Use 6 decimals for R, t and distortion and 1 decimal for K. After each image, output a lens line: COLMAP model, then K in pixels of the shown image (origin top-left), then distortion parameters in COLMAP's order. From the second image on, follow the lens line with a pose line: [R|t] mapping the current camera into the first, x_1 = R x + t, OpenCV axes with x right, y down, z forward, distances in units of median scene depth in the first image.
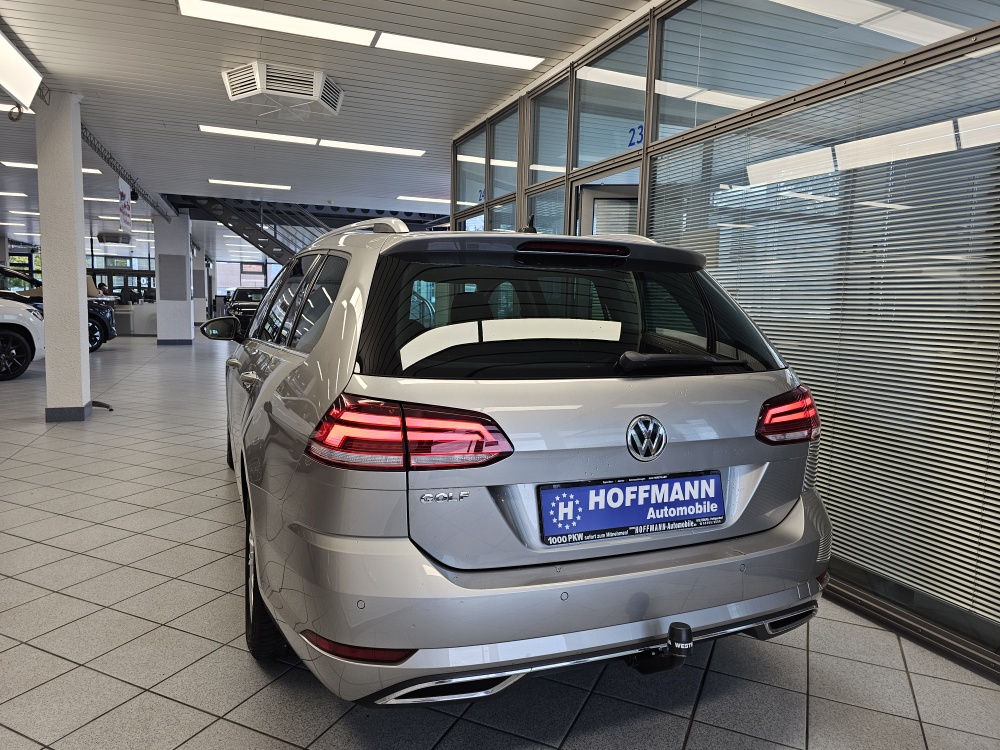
lens RADIAL K [[669.1, 0, 499.8], [0, 669.1, 361.9], [0, 0, 1]] dist [0.063495, -0.060133]
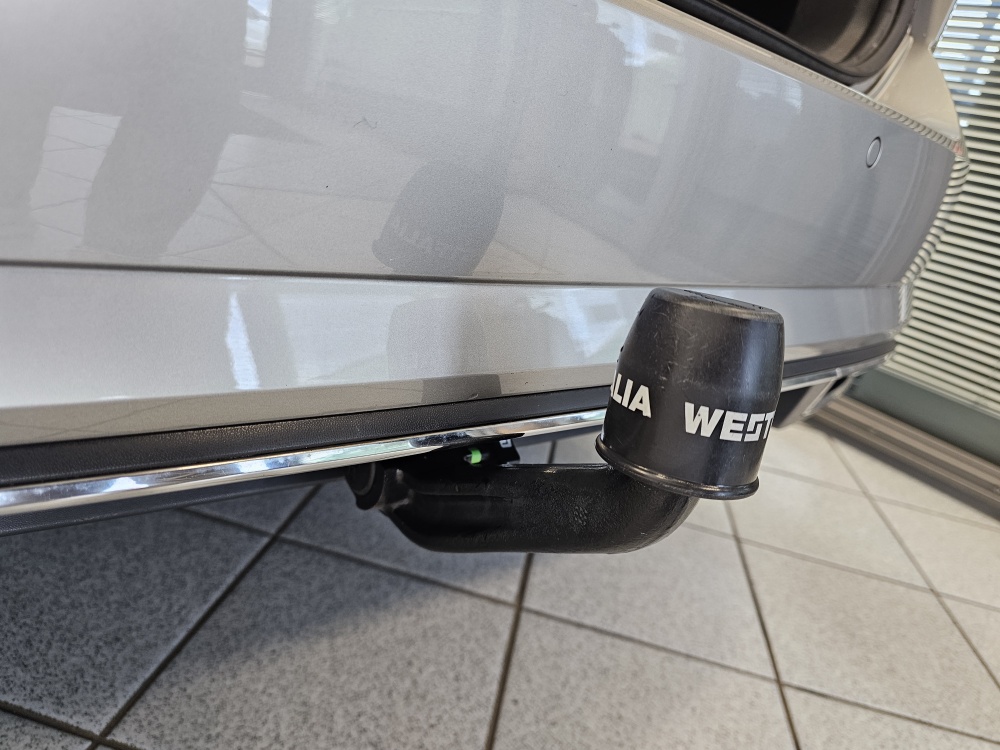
lens RADIAL K [[683.9, 0, 502.2], [0, 683.9, 367.2], [0, 0, 1]] dist [0.065508, -0.065335]
pose [[0.945075, 0.076408, 0.317797, 0.137093], [-0.164763, 0.951090, 0.261306, 0.294459], [-0.282288, -0.299315, 0.911440, 0.689841]]
